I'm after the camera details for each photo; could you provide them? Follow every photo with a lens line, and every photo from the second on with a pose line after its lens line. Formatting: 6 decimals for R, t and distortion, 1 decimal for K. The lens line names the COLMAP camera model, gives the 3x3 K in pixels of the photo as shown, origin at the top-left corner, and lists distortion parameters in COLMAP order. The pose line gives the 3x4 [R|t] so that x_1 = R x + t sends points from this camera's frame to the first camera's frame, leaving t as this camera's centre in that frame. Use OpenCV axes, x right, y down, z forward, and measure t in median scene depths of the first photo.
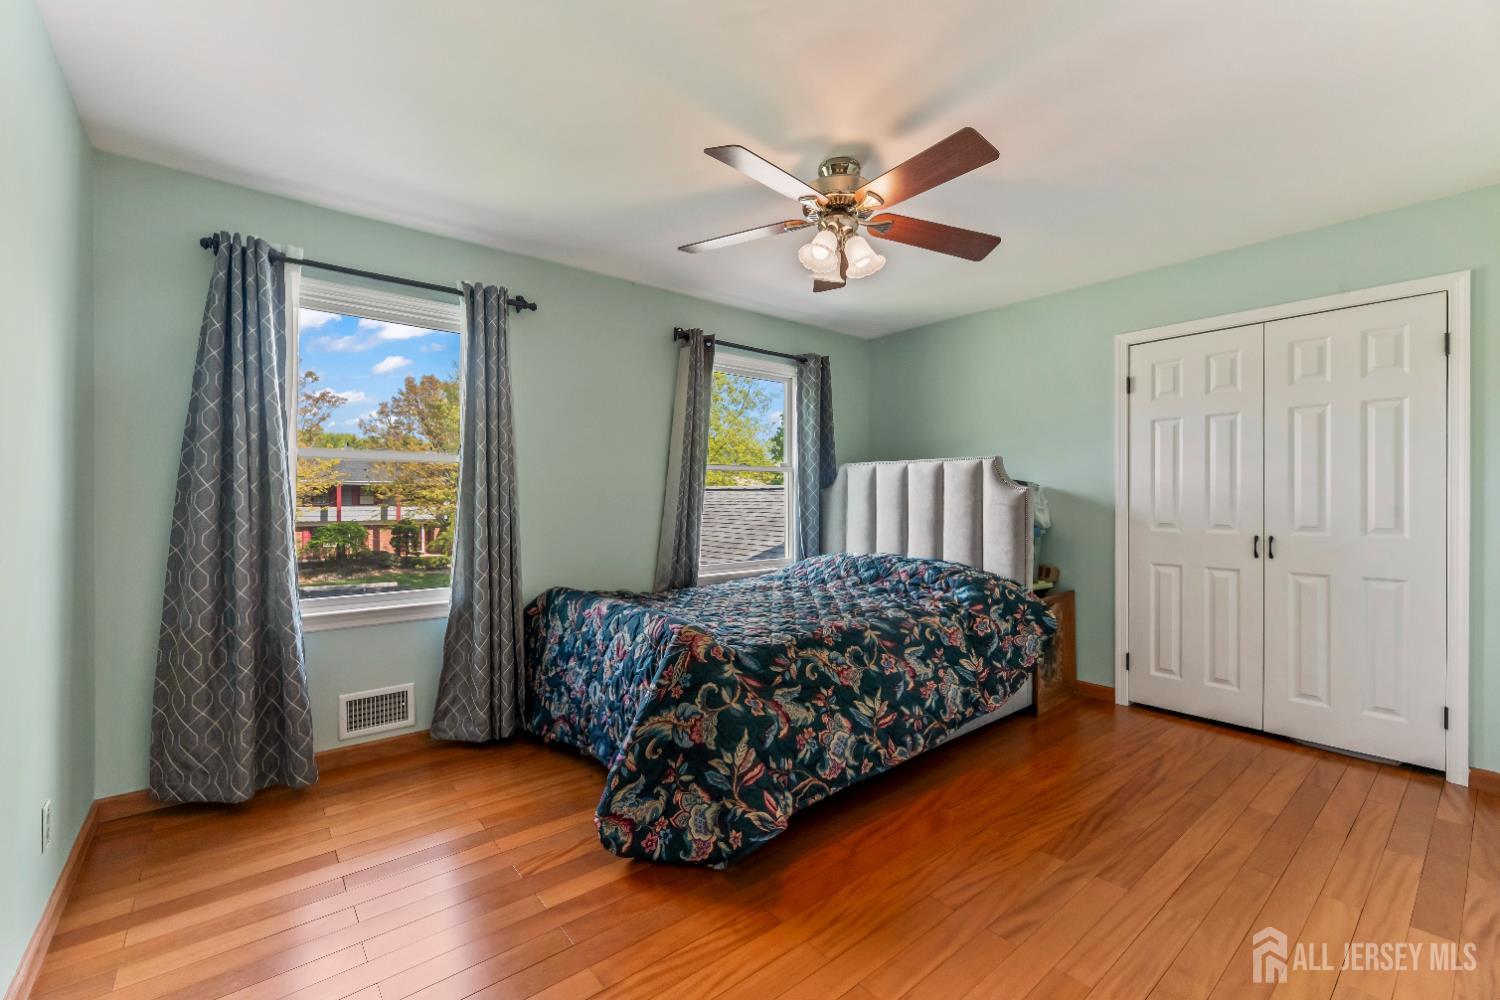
lens RADIAL K [[623.3, 0, 744.9], [0, 623.3, 494.7], [0, 0, 1]] dist [0.000022, 0.000270]
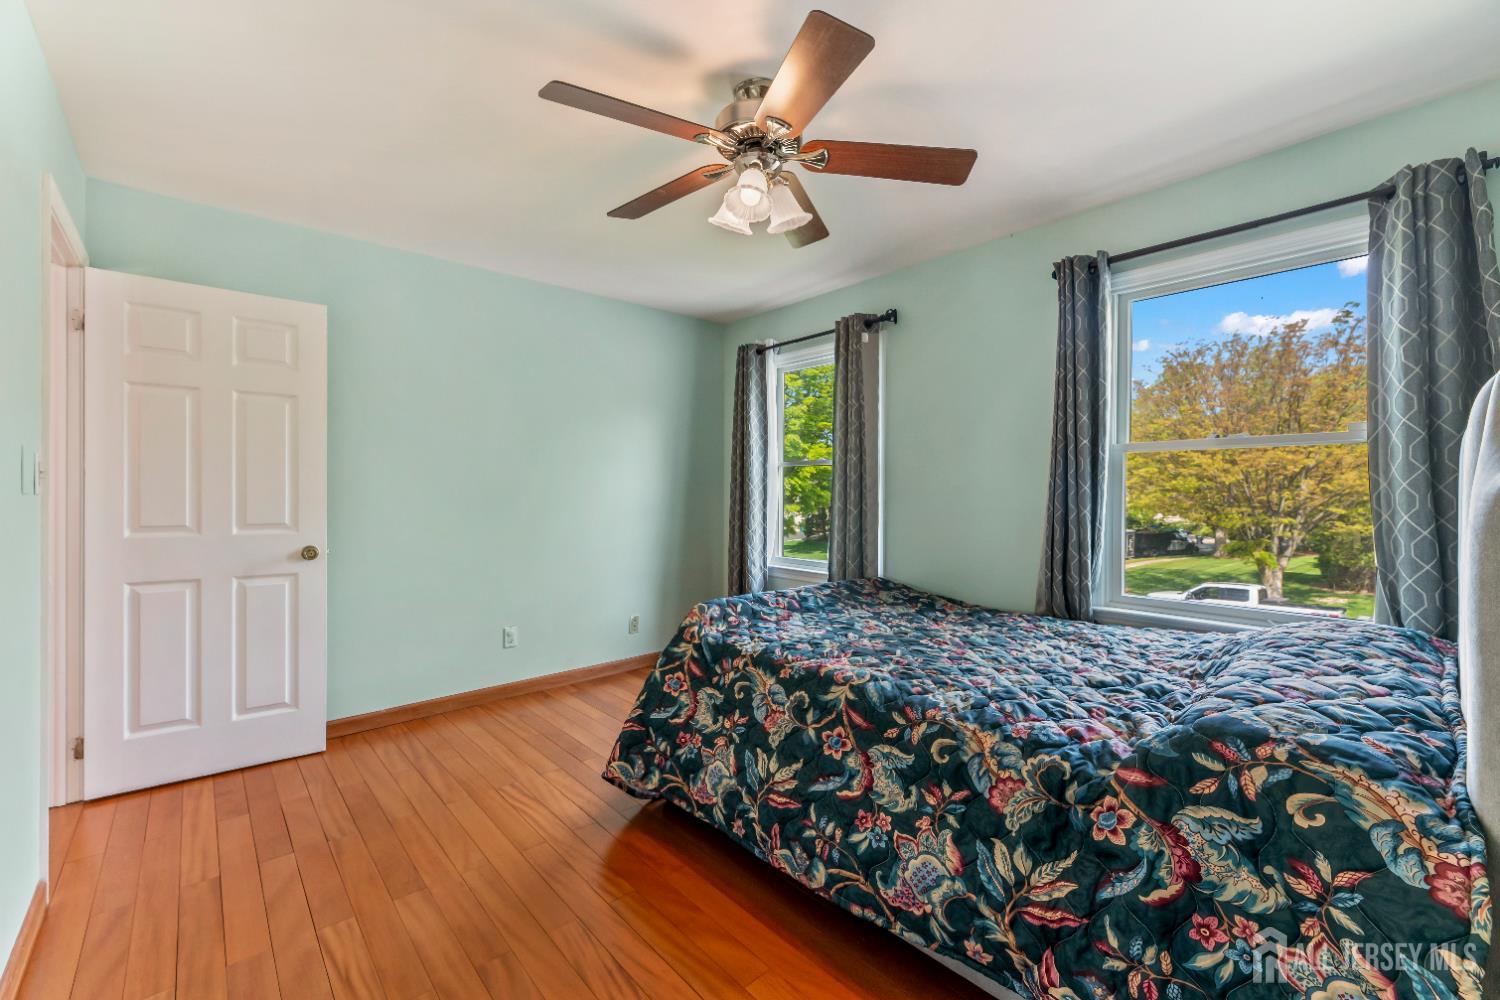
lens RADIAL K [[632.2, 0, 744.3], [0, 632.2, 492.2], [0, 0, 1]] dist [0.003137, -0.000483]
pose [[0.024920, -0.002845, -0.999685, 0.915855], [-0.001211, 0.999995, -0.002876, 0.005136], [0.999689, 0.001282, 0.024916, 0.893947]]
